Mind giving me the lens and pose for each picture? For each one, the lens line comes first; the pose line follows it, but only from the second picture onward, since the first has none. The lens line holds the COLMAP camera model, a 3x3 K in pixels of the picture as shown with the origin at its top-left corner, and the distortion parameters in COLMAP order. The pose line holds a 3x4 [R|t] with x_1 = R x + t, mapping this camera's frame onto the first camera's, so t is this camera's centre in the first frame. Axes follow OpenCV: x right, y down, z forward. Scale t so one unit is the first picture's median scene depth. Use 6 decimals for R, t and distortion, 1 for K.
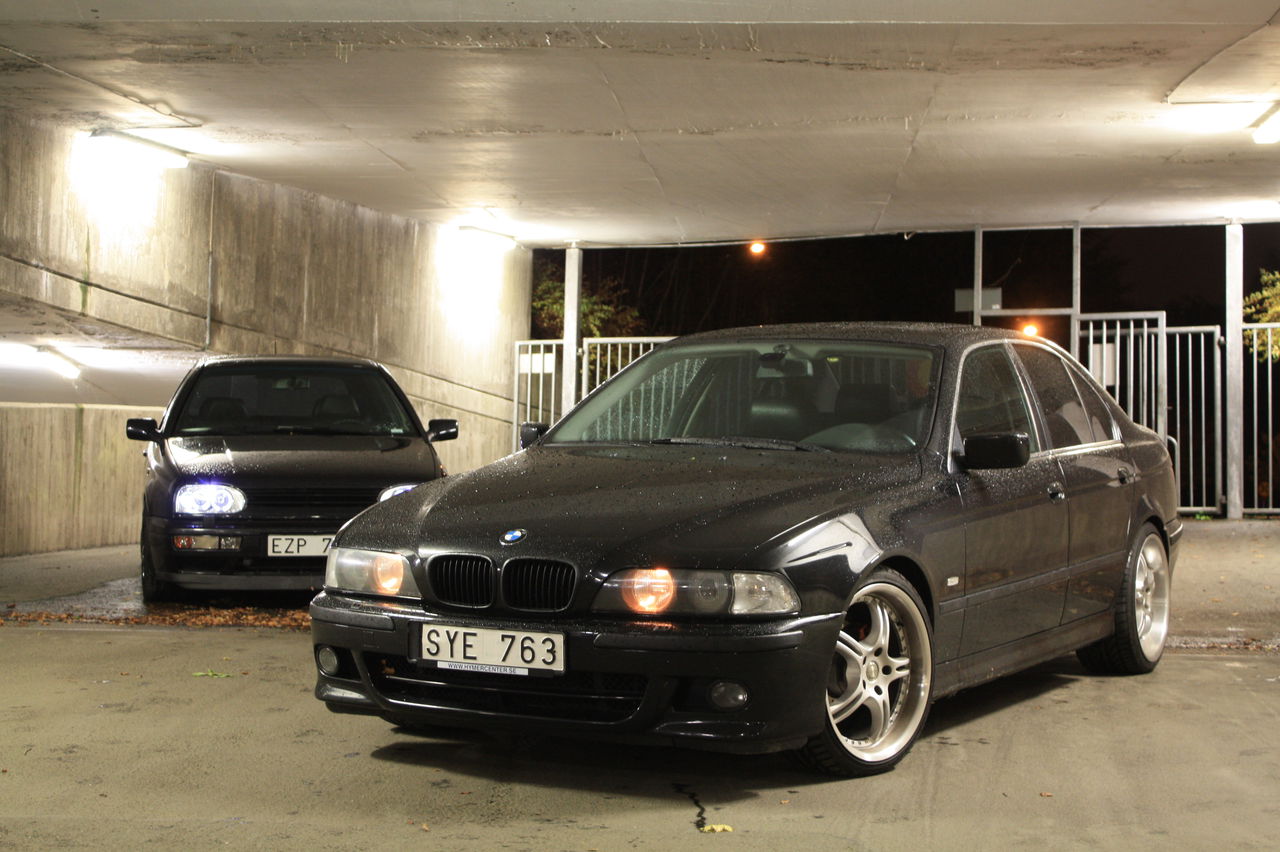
lens RADIAL K [[2219.4, 0, 640.0], [0, 2219.4, 426.0], [0, 0, 1]] dist [-0.005579, 0.089972]
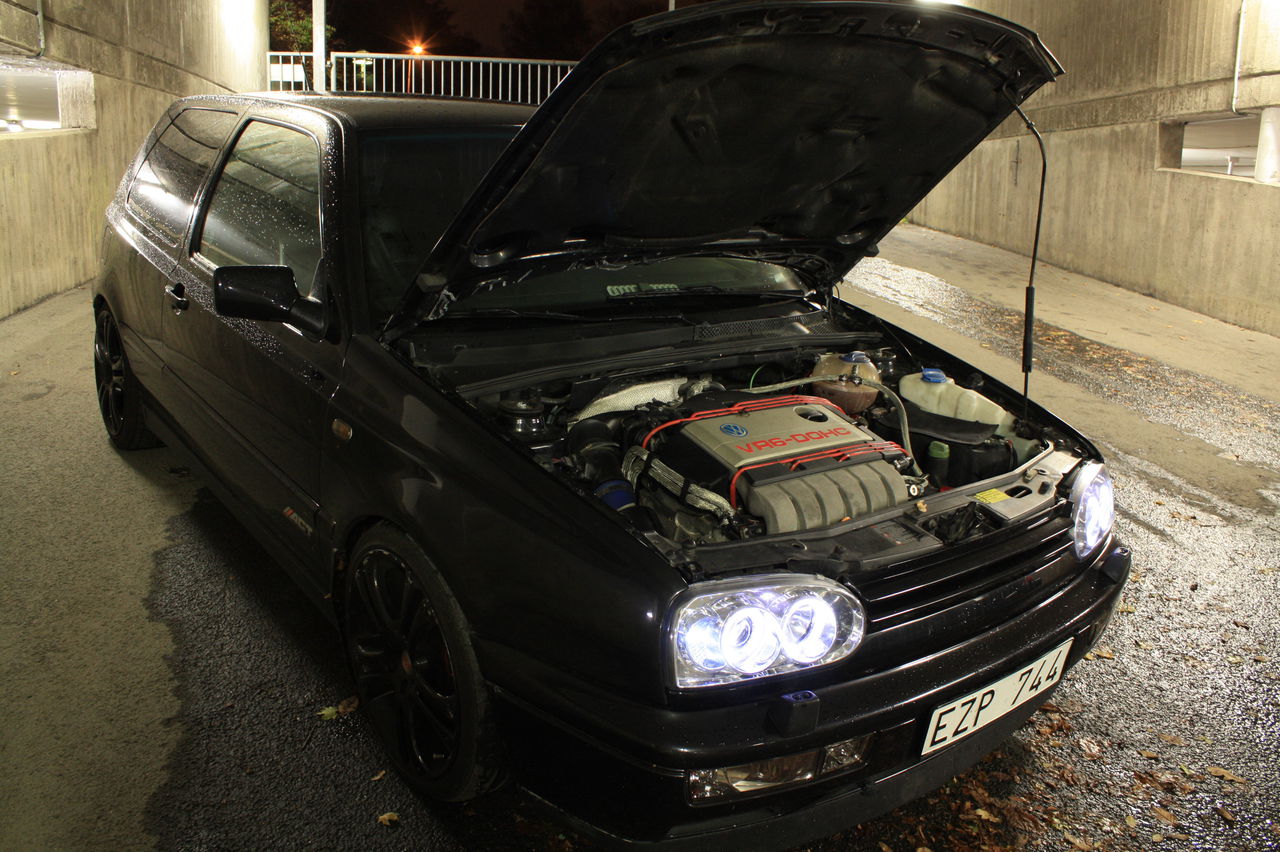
lens RADIAL K [[1079.5, 0, 648.9], [0, 1079.5, 429.2], [0, 0, 1]] dist [-0.168820, 0.149187]
pose [[0.897987, -0.085424, 0.431650, -0.192730], [-0.048194, 0.955979, 0.289451, -0.026787], [-0.437374, -0.280726, 0.854340, 0.624420]]
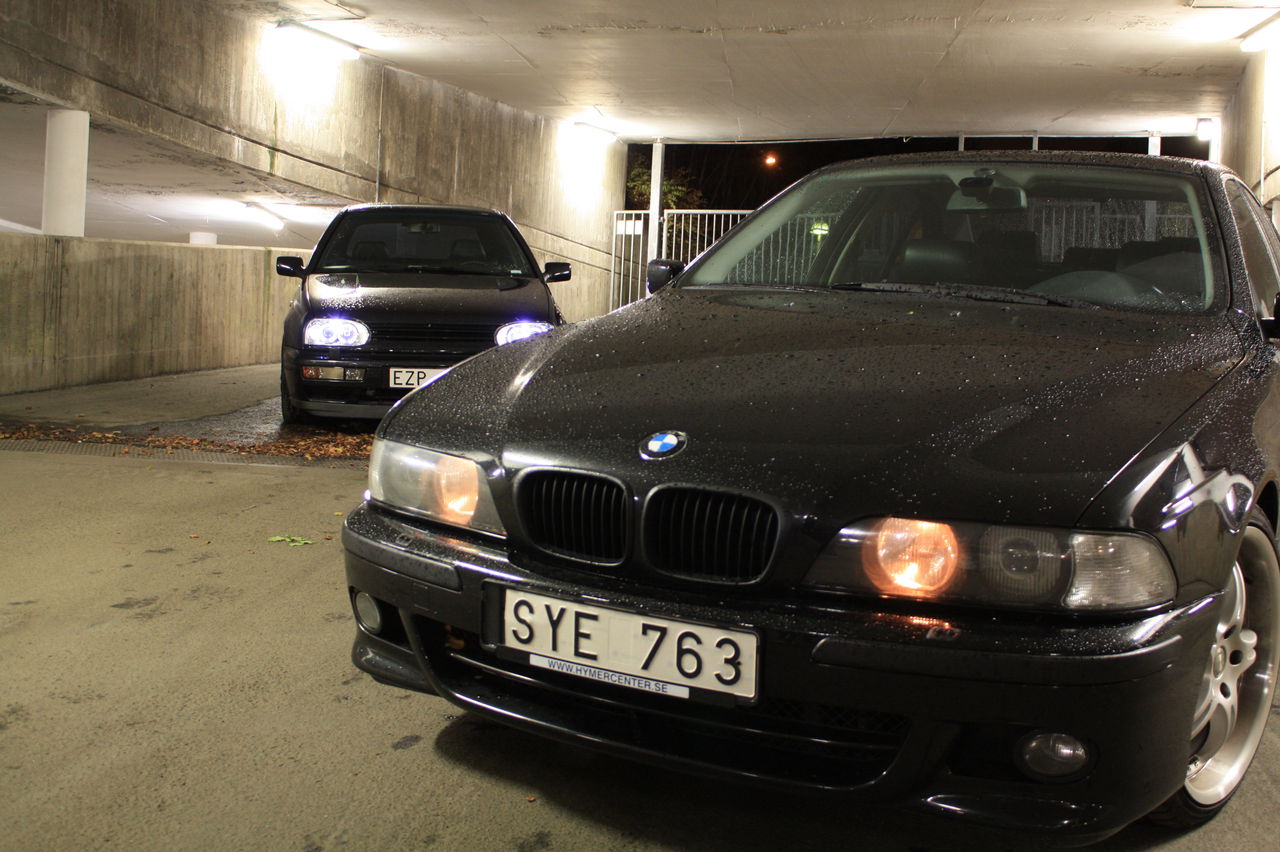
lens RADIAL K [[1342.3, 0, 647.0], [0, 1342.3, 428.1], [0, 0, 1]] dist [-0.131480, 0.164468]
pose [[0.999406, 0.025997, -0.022644, -0.021268], [-0.023295, 0.993395, 0.112359, 0.002463], [0.025416, -0.111765, 0.993410, 0.258773]]
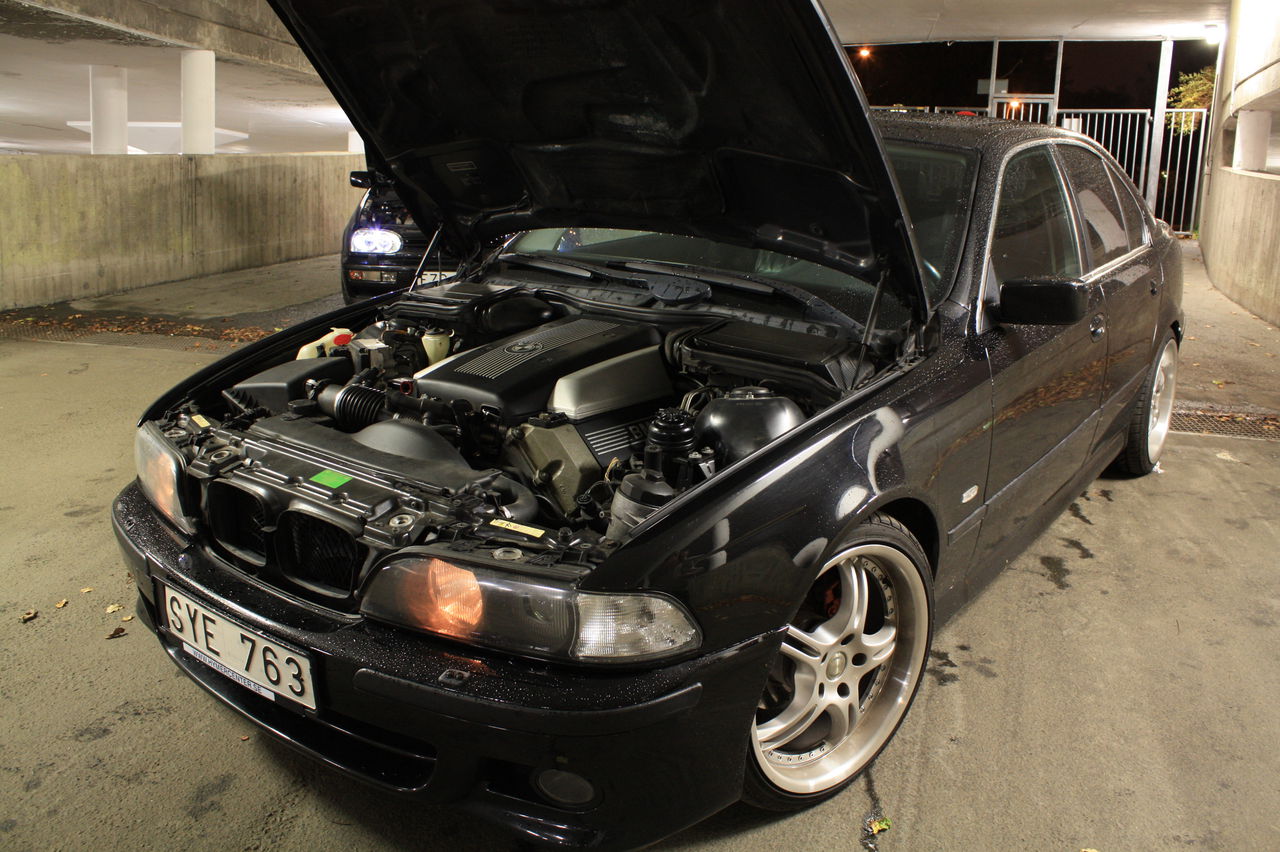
lens RADIAL K [[1079.5, 0, 648.9], [0, 1079.5, 429.2], [0, 0, 1]] dist [-0.168820, 0.149187]
pose [[0.989495, 0.052389, -0.134741, 0.036144], [-0.015738, 0.965526, 0.259832, -0.017292], [0.143709, -0.254982, 0.956207, 0.286954]]
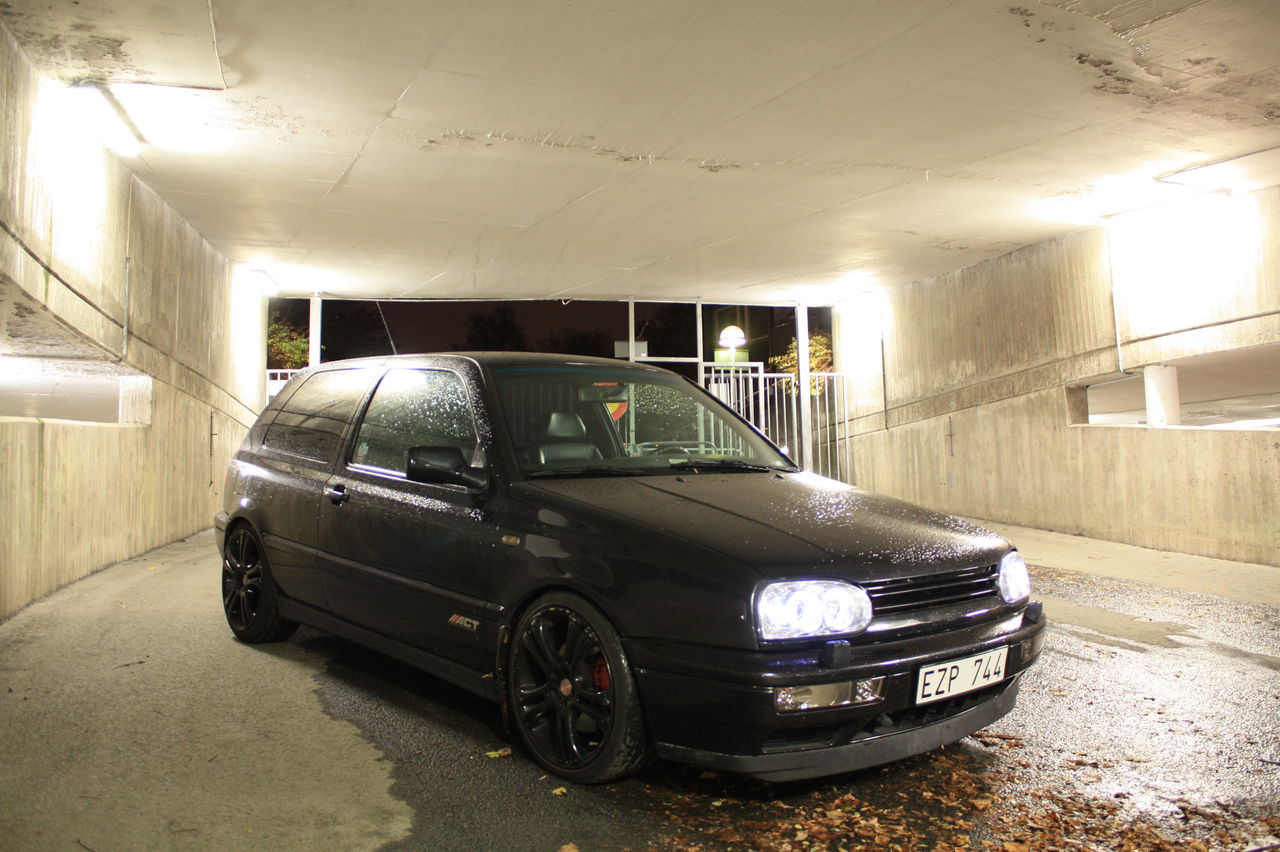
lens RADIAL K [[1109.7, 0, 648.6], [0, 1109.7, 426.6], [0, 0, 1]] dist [-0.166746, 0.155454]
pose [[0.874115, 0.009066, 0.485635, -0.250113], [-0.006418, 0.999954, -0.007114, -0.005411], [-0.485677, 0.003102, 0.874133, 0.559177]]
